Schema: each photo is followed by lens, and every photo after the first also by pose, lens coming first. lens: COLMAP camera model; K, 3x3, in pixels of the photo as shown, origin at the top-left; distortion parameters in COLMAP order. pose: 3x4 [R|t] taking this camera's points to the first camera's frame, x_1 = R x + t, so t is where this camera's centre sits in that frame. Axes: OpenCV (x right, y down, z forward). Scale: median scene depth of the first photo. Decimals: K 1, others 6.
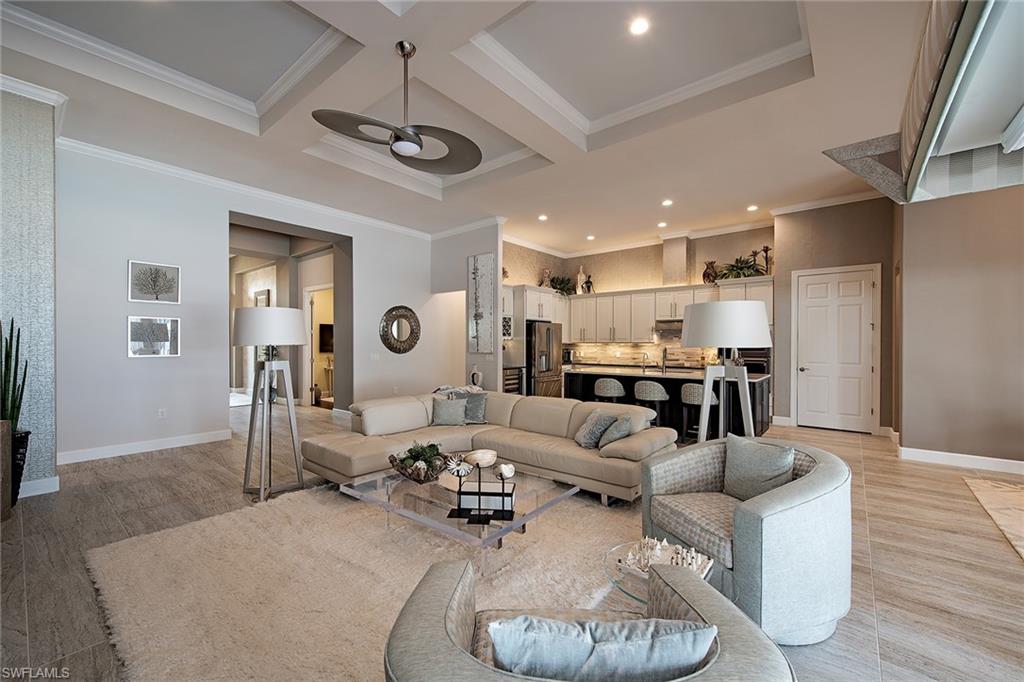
lens RADIAL K [[408.6, 0, 507.9], [0, 408.6, 346.1], [0, 0, 1]] dist [0.000940, 0.000043]
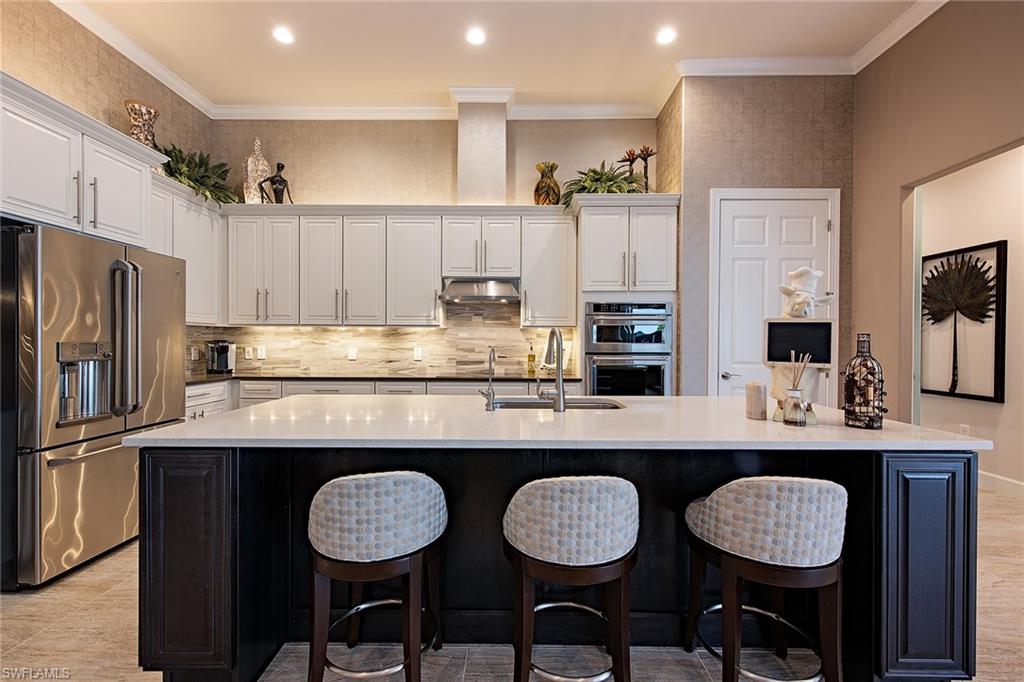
lens RADIAL K [[429.6, 0, 512.1], [0, 429.6, 346.7], [0, 0, 1]] dist [0.010285, 0.000070]
pose [[0.773316, -0.004043, 0.634008, 0.109876], [-0.000242, 0.999978, 0.006673, 0.011255], [-0.634021, -0.005314, 0.773297, 0.544098]]
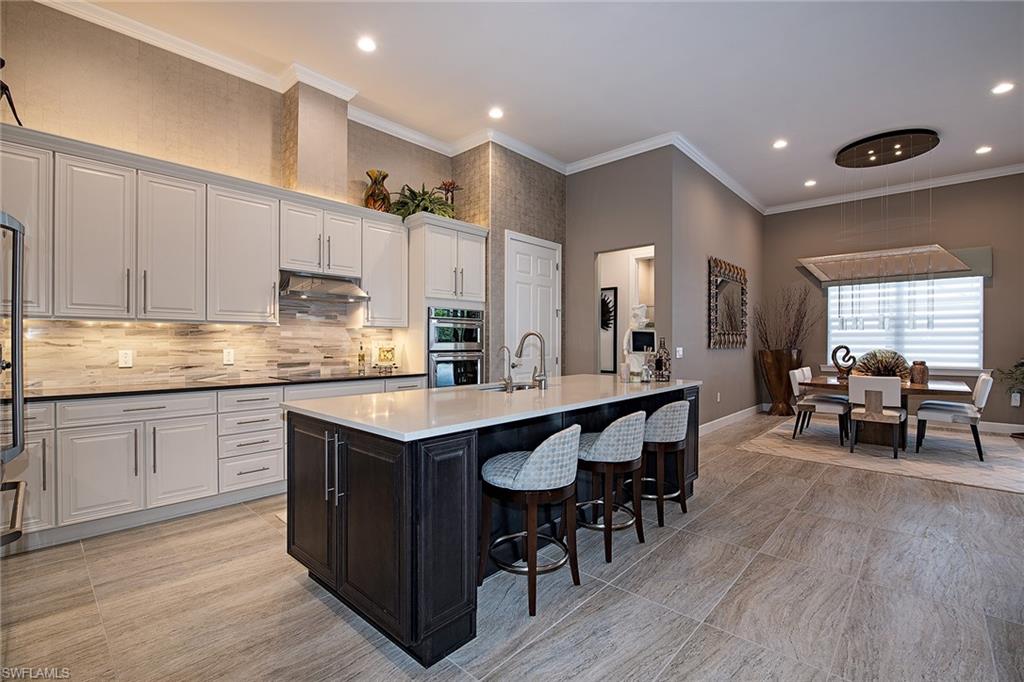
lens RADIAL K [[464.8, 0, 512.0], [0, 464.8, 341.0], [0, 0, 1]] dist [-0.002561, -0.000514]
pose [[0.041236, 0.002122, 0.999147, -0.085417], [0.004238, 0.999988, -0.002299, 0.010285], [-0.999140, 0.004329, 0.041226, 0.709041]]
